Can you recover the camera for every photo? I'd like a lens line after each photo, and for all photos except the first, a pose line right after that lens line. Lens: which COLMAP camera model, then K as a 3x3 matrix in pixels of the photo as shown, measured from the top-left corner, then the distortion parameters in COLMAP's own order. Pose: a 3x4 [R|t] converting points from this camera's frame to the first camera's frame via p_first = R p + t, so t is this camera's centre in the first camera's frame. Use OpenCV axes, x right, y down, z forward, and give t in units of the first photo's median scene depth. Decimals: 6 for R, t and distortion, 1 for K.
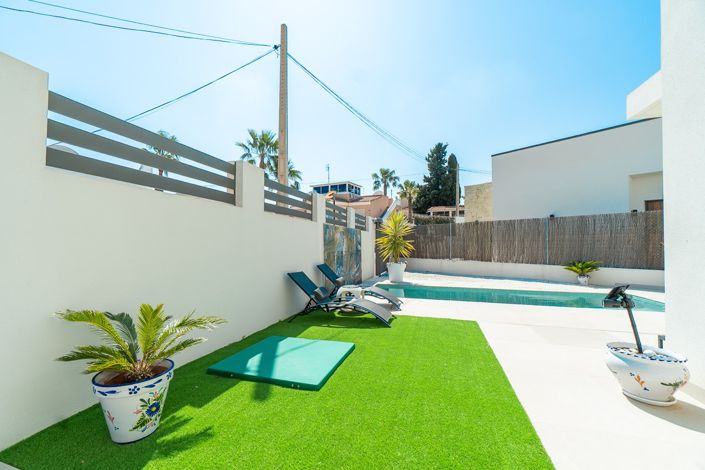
lens RADIAL K [[308.9, 0, 347.2], [0, 308.9, 232.4], [0, 0, 1]] dist [0.003280, -0.000437]
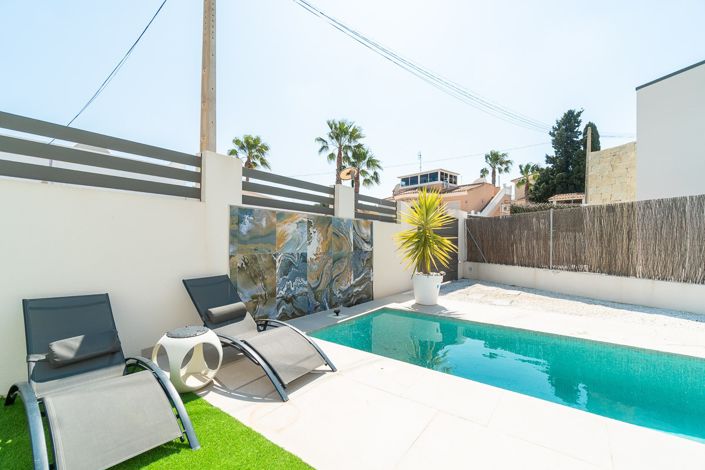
lens RADIAL K [[308.9, 0, 350.6], [0, 308.9, 233.6], [0, 0, 1]] dist [0.003280, -0.000437]
pose [[0.936752, -0.000327, -0.349992, 0.083652], [0.004278, 0.999936, 0.010517, 0.004600], [0.349966, -0.011349, 0.936693, 0.134492]]
